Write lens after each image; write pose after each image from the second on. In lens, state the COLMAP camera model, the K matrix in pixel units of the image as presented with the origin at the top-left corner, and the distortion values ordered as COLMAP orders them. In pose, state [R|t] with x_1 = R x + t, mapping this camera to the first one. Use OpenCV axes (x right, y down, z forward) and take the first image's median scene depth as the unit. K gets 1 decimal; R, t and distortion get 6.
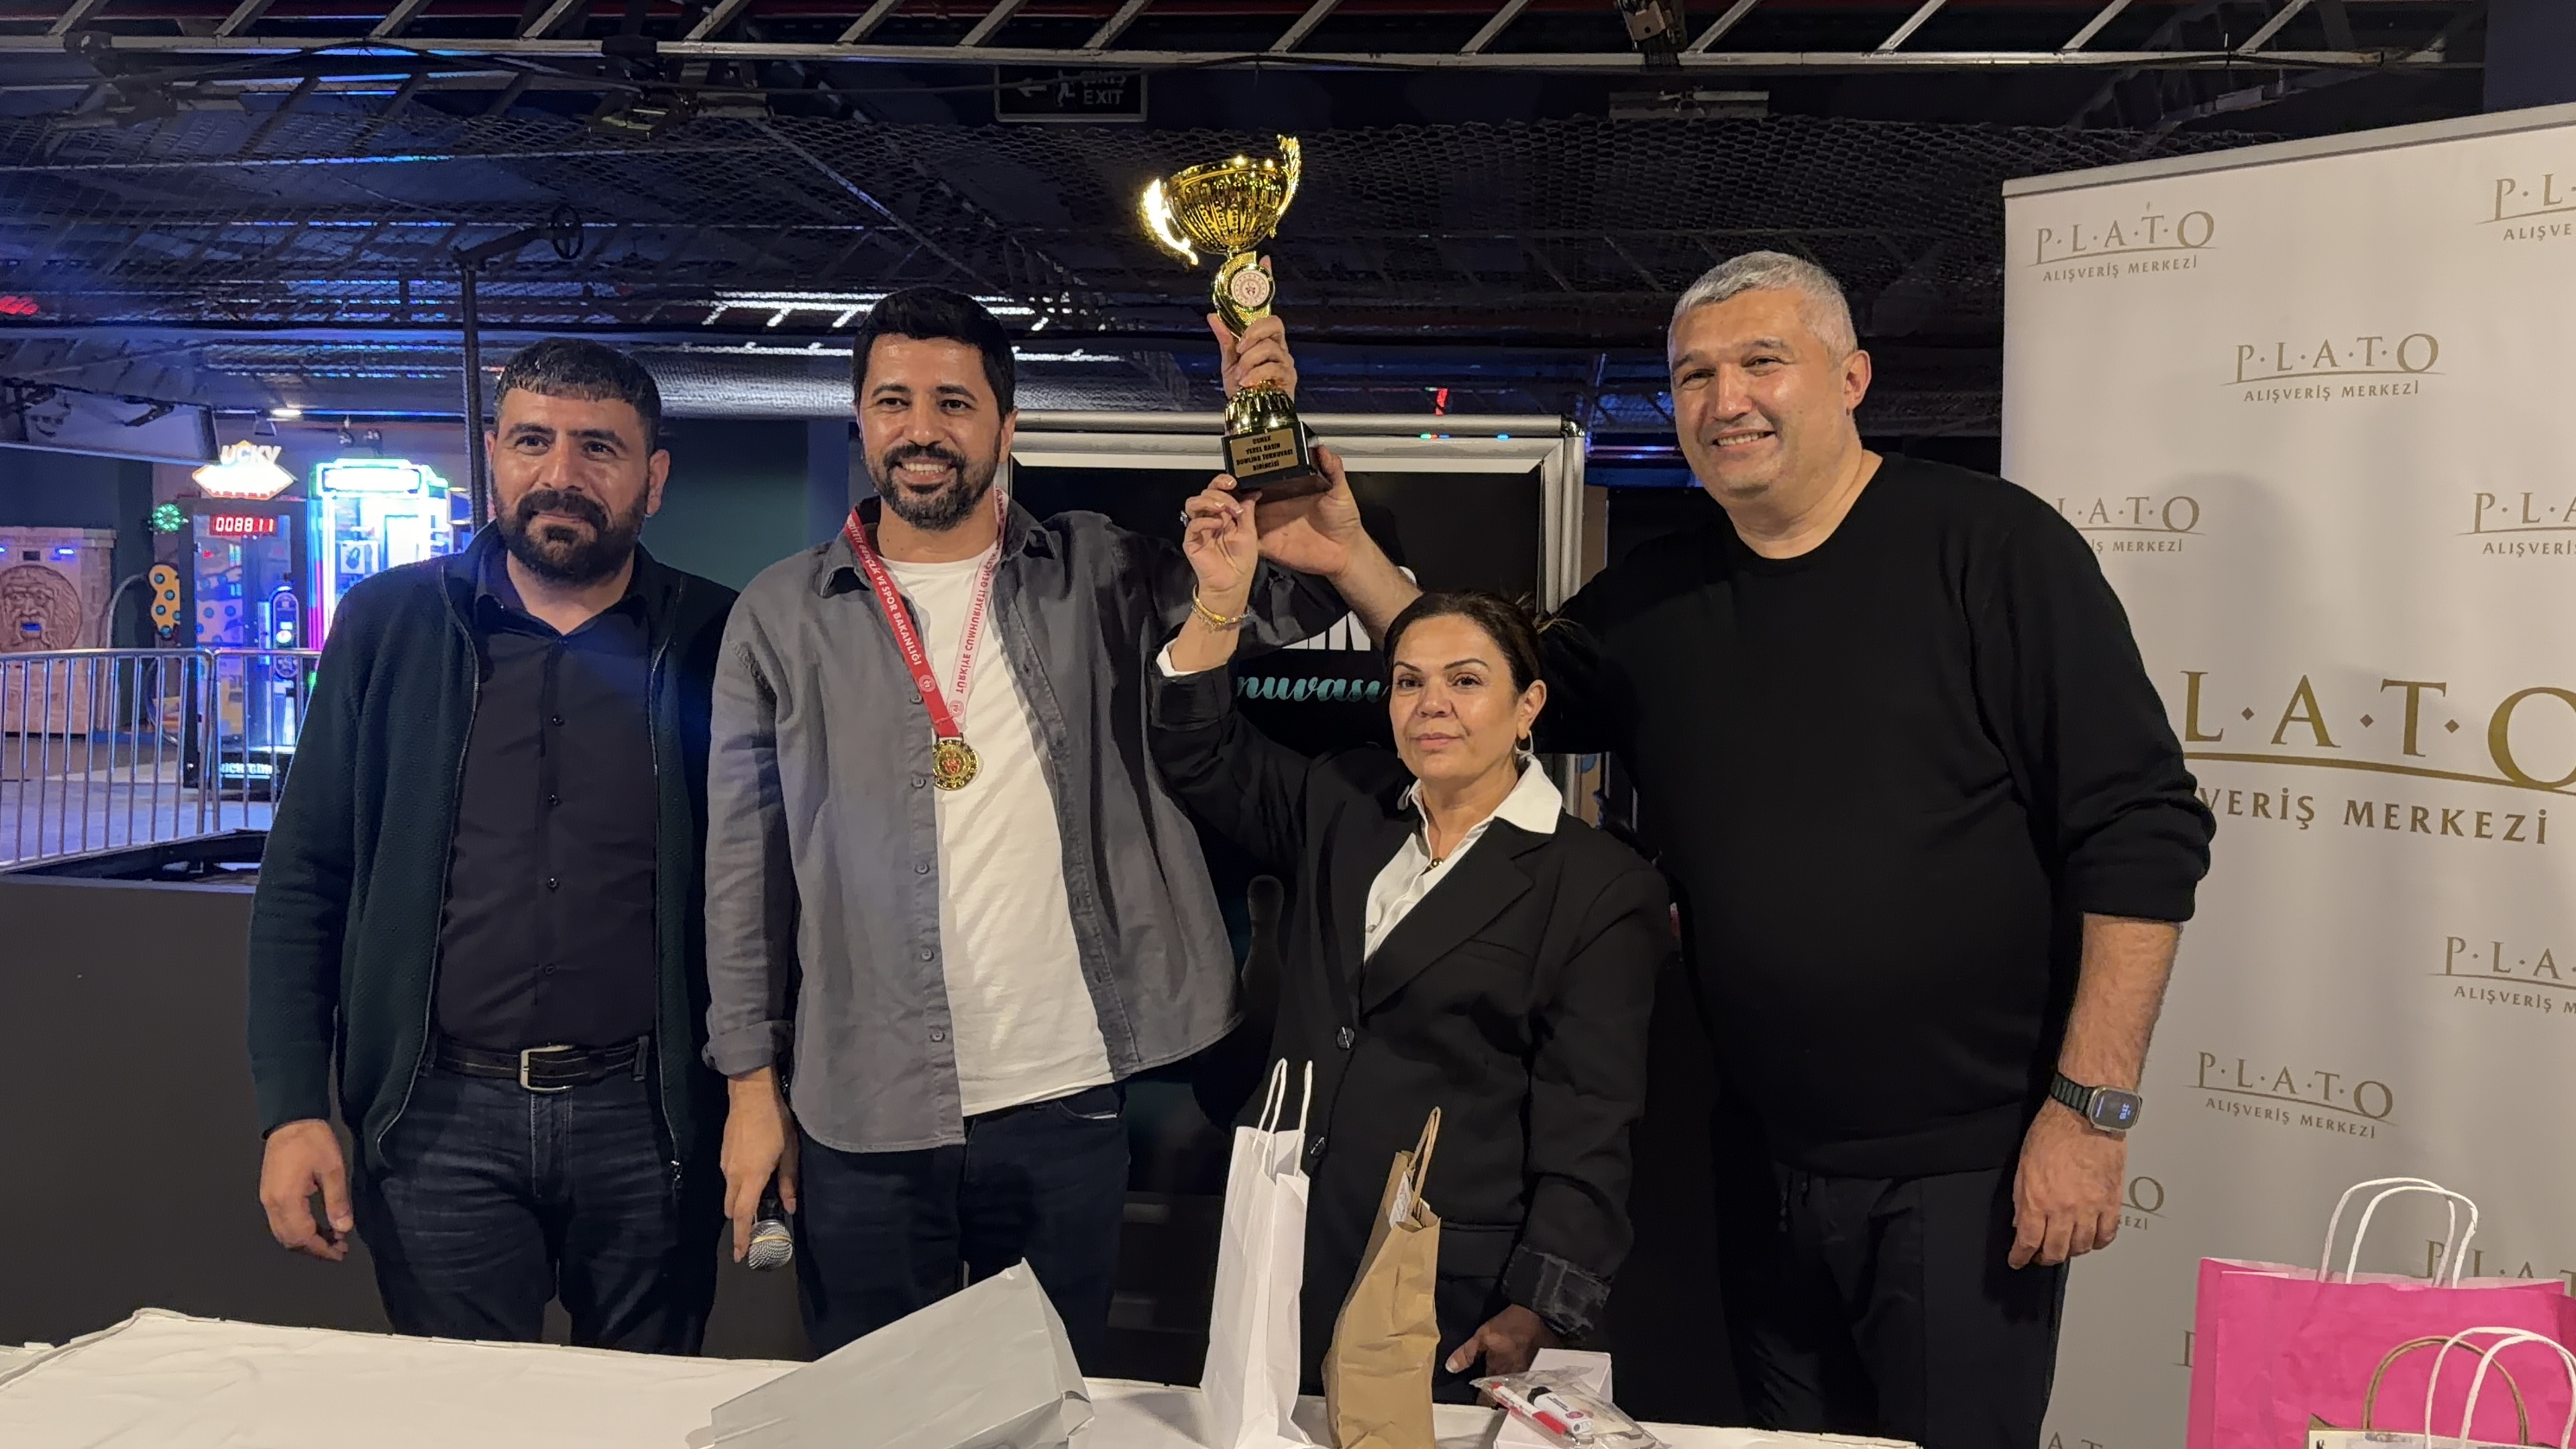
lens RADIAL K [[2223.0, 0, 1297.4], [0, 2223.0, 761.3], [0, 0, 1]] dist [0.056556, -0.102871]
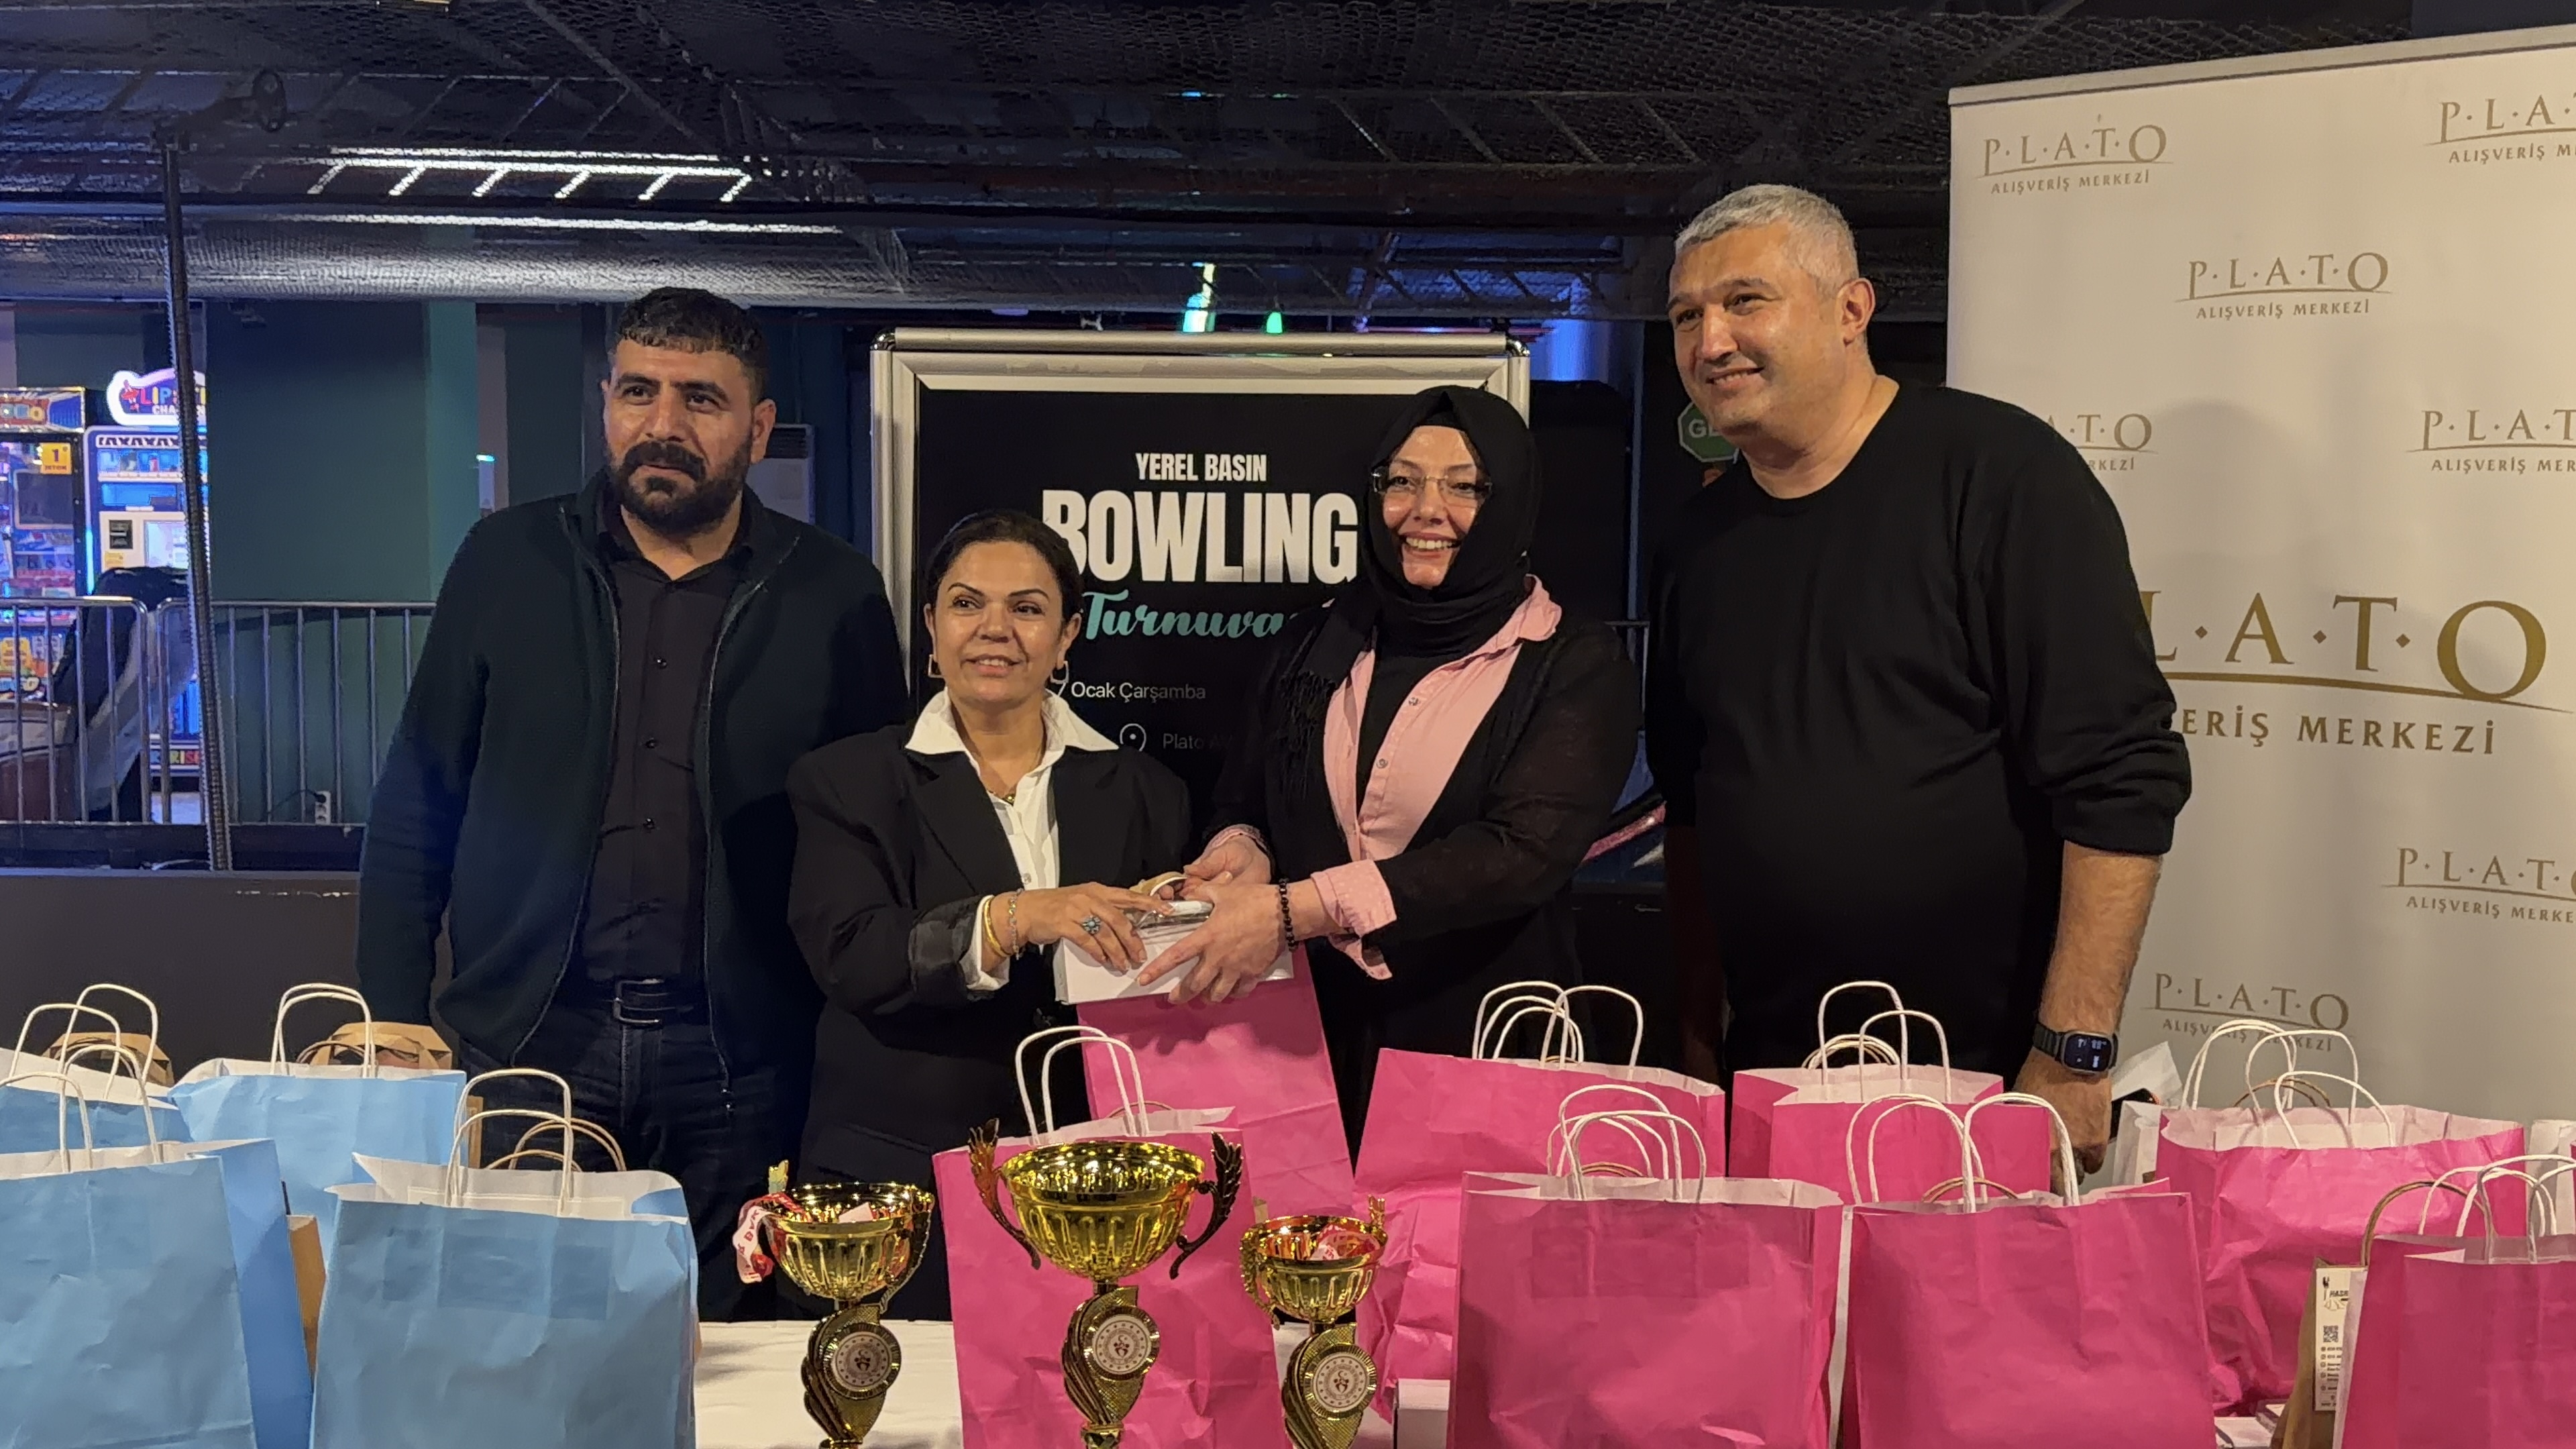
lens RADIAL K [[2775.9, 0, 1271.1], [0, 2775.9, 773.3], [0, 0, 1]] dist [0.039745, 0.000000]
pose [[0.993803, -0.023004, 0.108752, -0.099897], [0.020561, 0.999512, 0.023529, 0.002921], [-0.109240, -0.021148, 0.993790, -0.152586]]
